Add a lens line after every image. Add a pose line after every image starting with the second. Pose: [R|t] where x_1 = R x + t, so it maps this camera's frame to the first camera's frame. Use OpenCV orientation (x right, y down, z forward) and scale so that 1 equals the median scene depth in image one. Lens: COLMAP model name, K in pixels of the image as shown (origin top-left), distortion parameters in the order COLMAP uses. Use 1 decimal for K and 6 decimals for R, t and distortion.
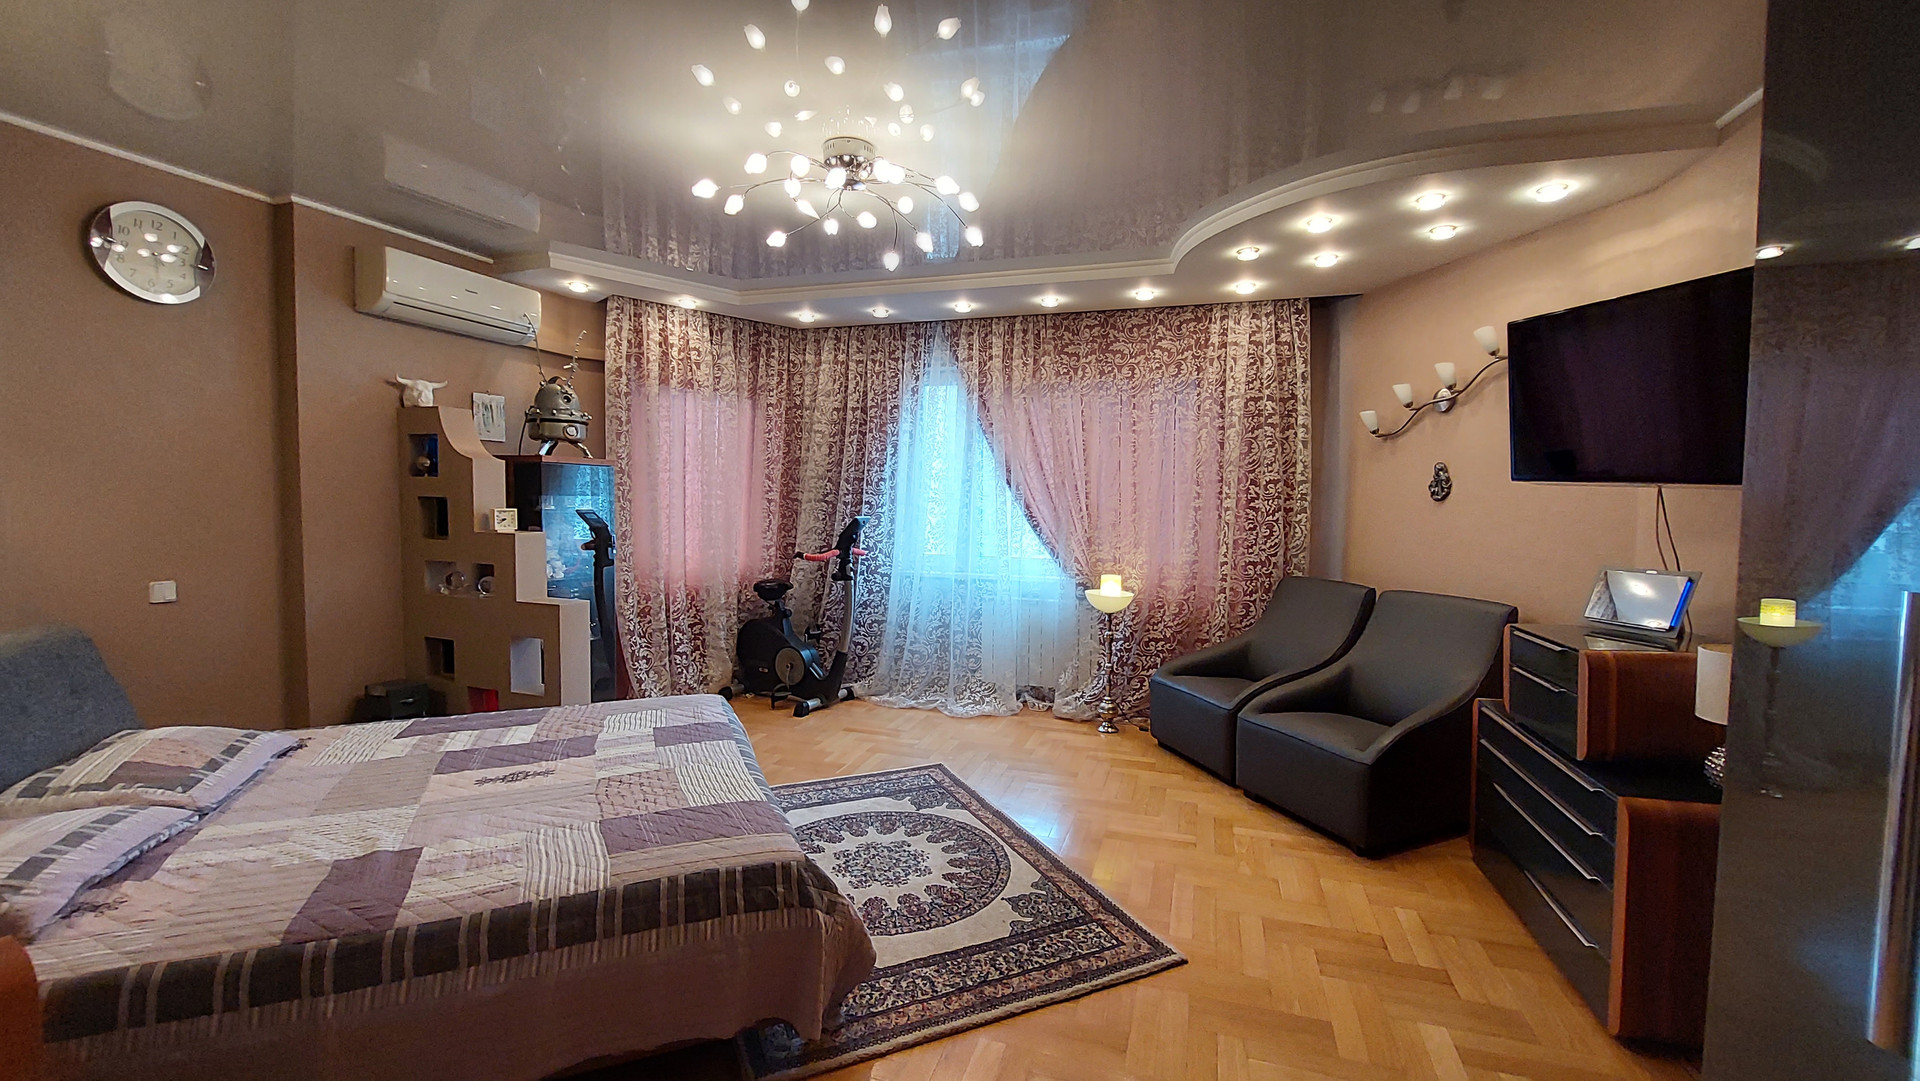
lens RADIAL K [[768.2, 0, 945.4], [0, 768.2, 534.8], [0, 0, 1]] dist [-0.009169, -0.000628]
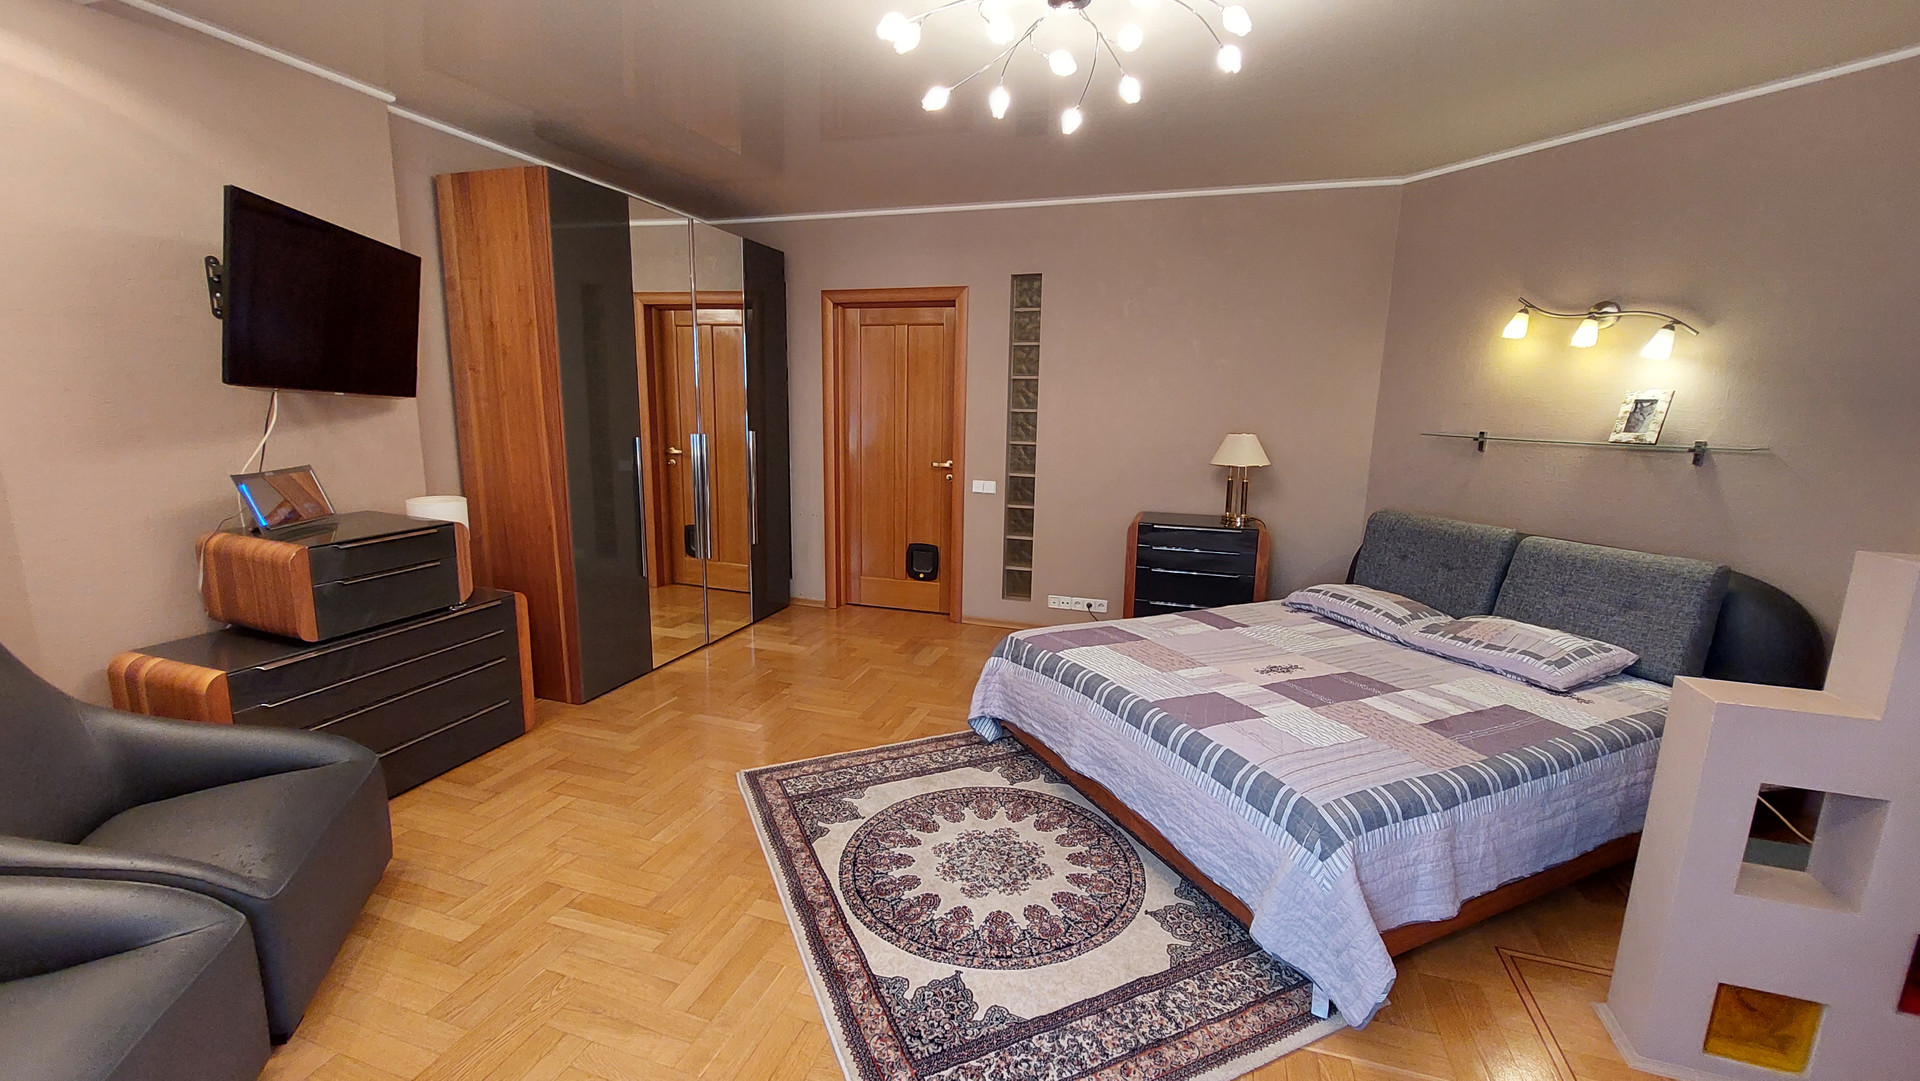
lens RADIAL K [[768.2, 0, 959.3], [0, 768.2, 542.3], [0, 0, 1]] dist [-0.009169, -0.000628]
pose [[-0.999174, -0.028471, -0.028997, -0.011640], [-0.034109, 0.975449, 0.217569, -0.096066], [0.022090, 0.218378, -0.975614, 1.621325]]
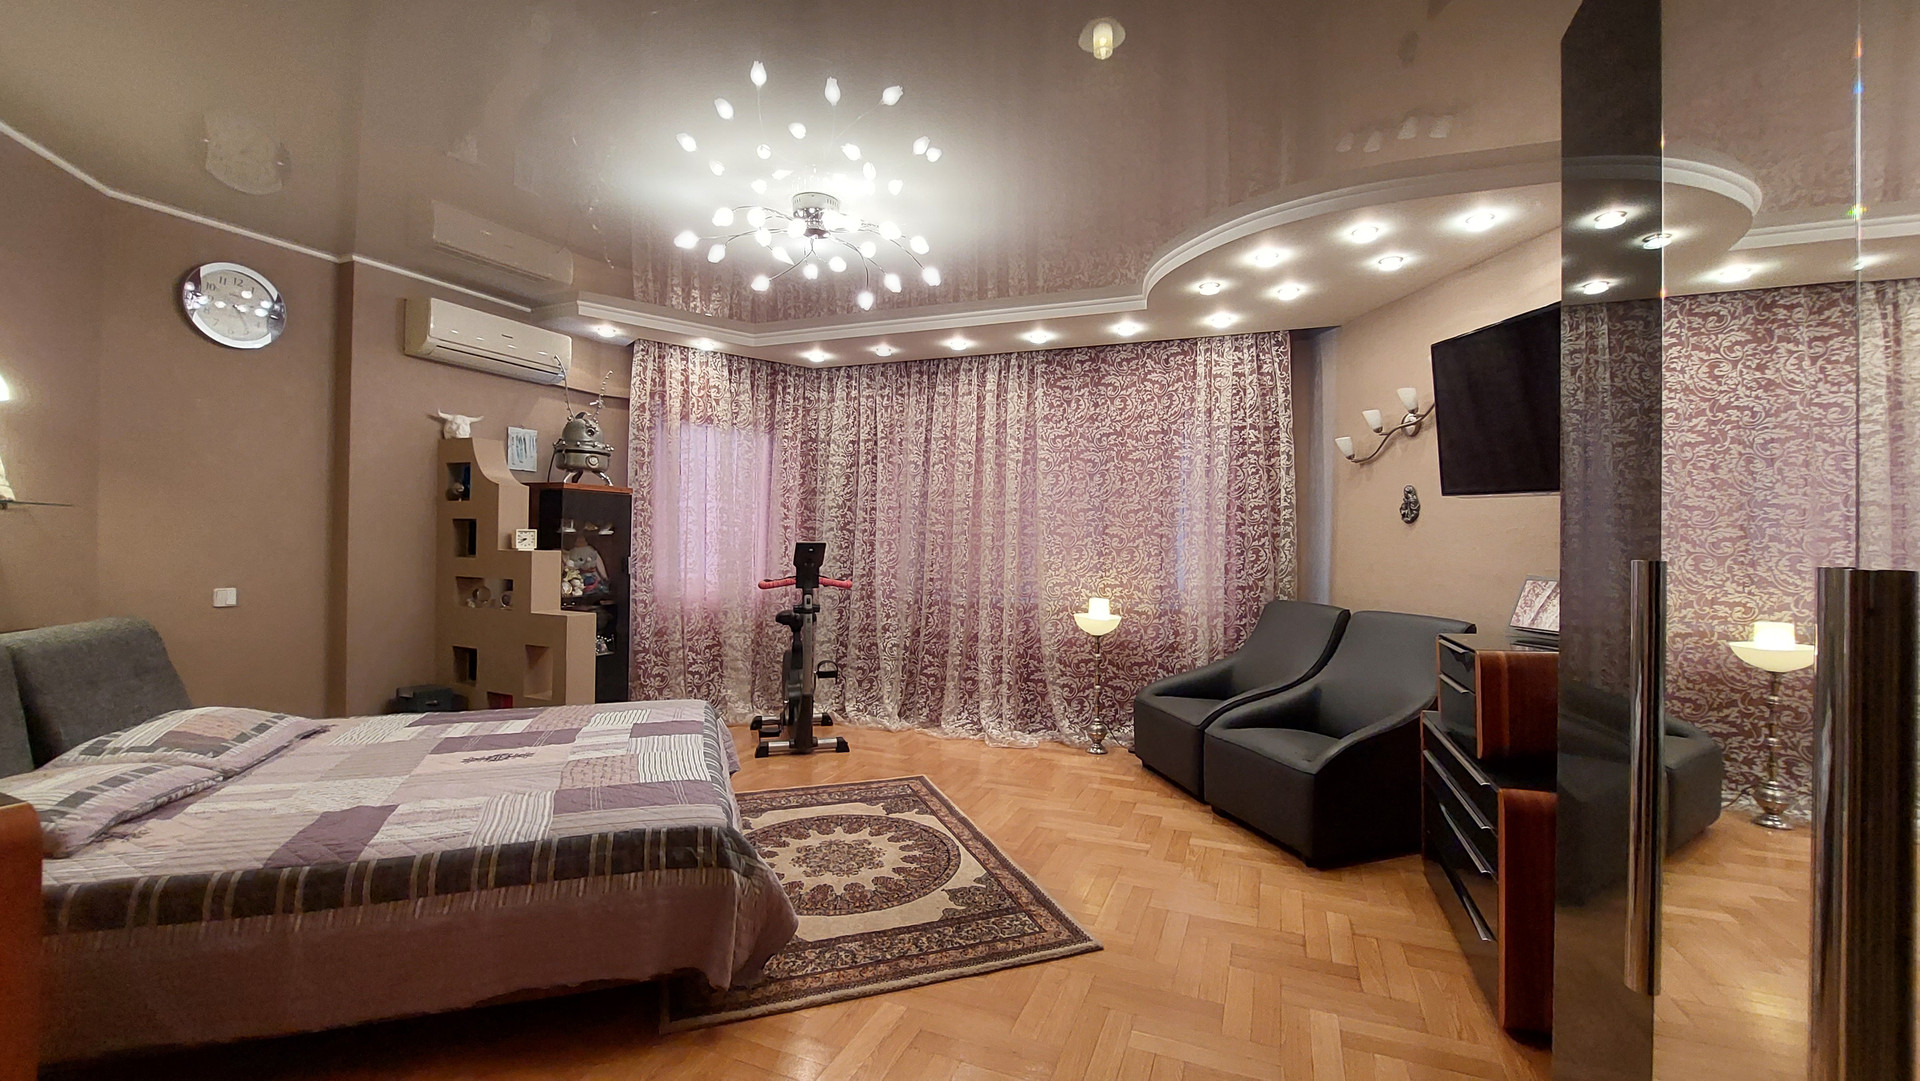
lens RADIAL K [[768.2, 0, 951.5], [0, 768.2, 534.1], [0, 0, 1]] dist [-0.009169, -0.000628]
pose [[0.997538, 0.001046, -0.070122, 0.134447], [-0.005040, 0.998372, -0.056811, 0.038551], [0.069948, 0.057024, 0.995919, -0.065397]]
